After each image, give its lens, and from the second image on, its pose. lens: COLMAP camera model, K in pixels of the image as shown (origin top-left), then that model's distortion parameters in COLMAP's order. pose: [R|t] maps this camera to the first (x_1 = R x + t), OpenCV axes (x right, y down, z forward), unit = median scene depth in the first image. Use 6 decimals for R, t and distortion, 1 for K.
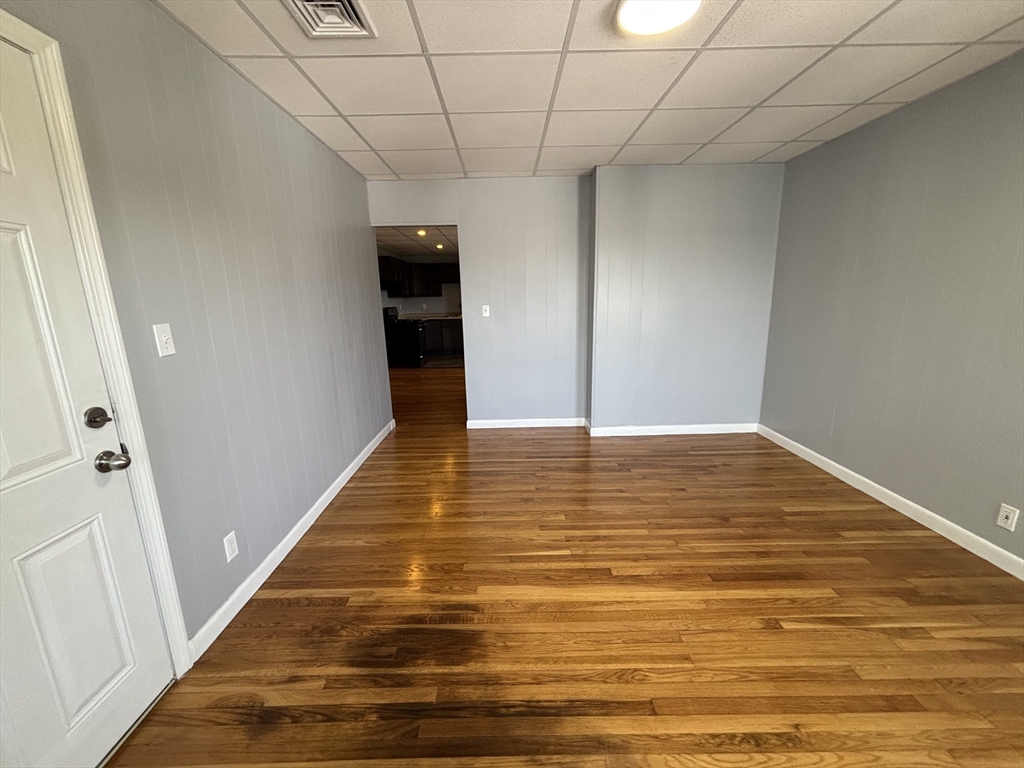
lens RADIAL K [[412.2, 0, 510.9], [0, 412.2, 384.6], [0, 0, 1]] dist [0.009762, 0.000364]
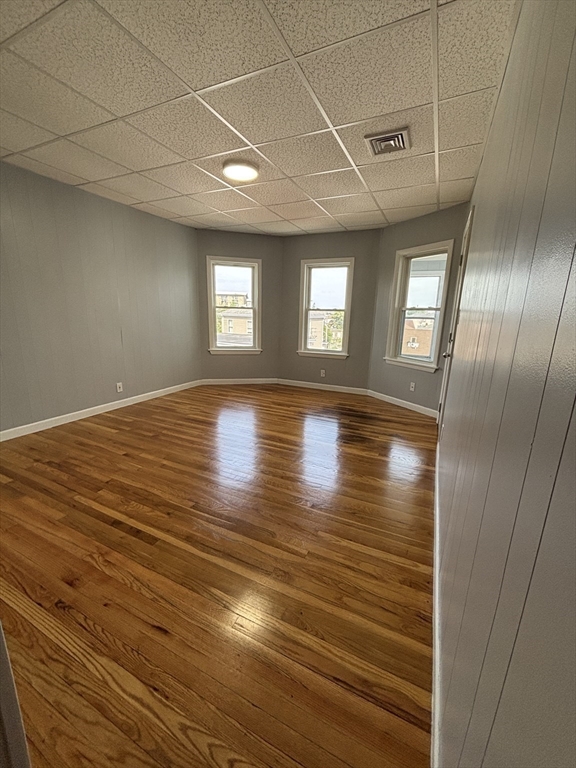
lens RADIAL K [[309.1, 0, 288.7], [0, 309.1, 382.2], [0, 0, 1]] dist [0.009762, 0.000364]
pose [[-0.897167, -0.100938, 0.430002, -0.468173], [0.088702, 0.912530, 0.399275, -0.317206], [-0.432692, 0.396359, -0.809739, 1.718972]]
